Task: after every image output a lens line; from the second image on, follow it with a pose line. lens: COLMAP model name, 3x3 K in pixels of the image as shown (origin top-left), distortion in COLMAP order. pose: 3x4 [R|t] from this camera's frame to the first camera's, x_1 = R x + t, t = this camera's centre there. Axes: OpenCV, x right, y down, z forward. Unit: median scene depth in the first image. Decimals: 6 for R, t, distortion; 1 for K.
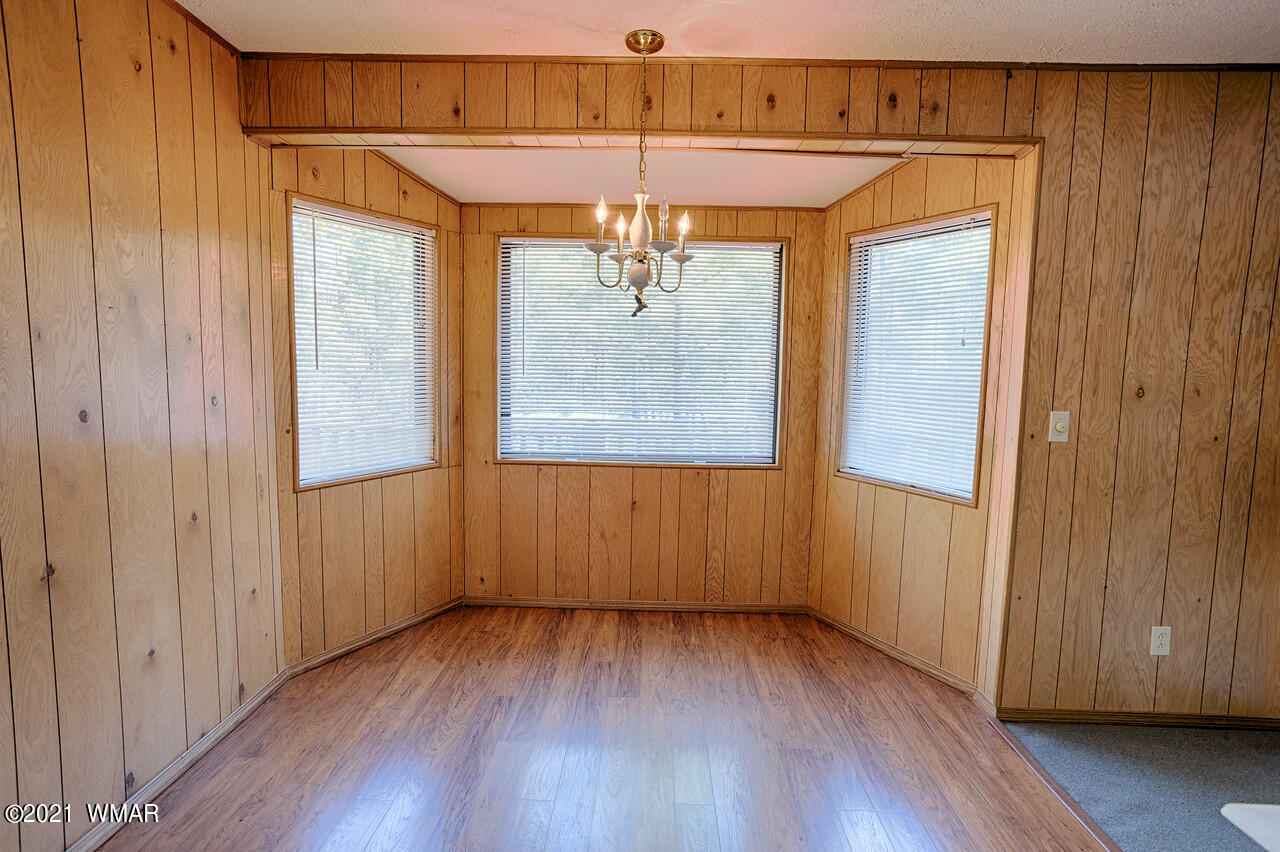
lens RADIAL K [[624.4, 0, 641.4], [0, 624.4, 425.0], [0, 0, 1]] dist [0.001404, 0.001651]
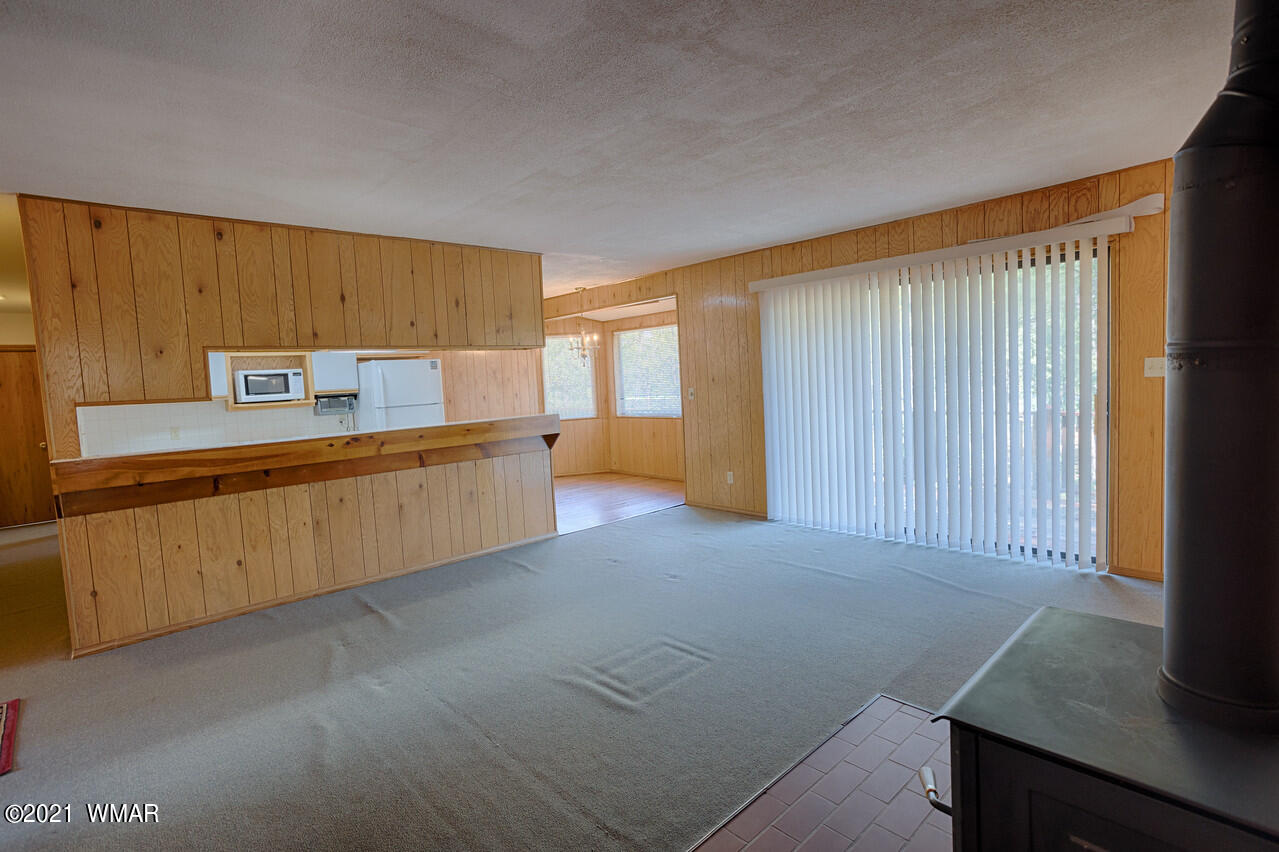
lens RADIAL K [[624.0, 0, 633.5], [0, 624.0, 421.0], [0, 0, 1]] dist [0.001404, 0.001651]
pose [[0.670962, -0.005398, -0.741472, 2.524707], [-0.008967, 0.999841, -0.015393, 0.166714], [0.741438, 0.016977, 0.670807, -1.016346]]
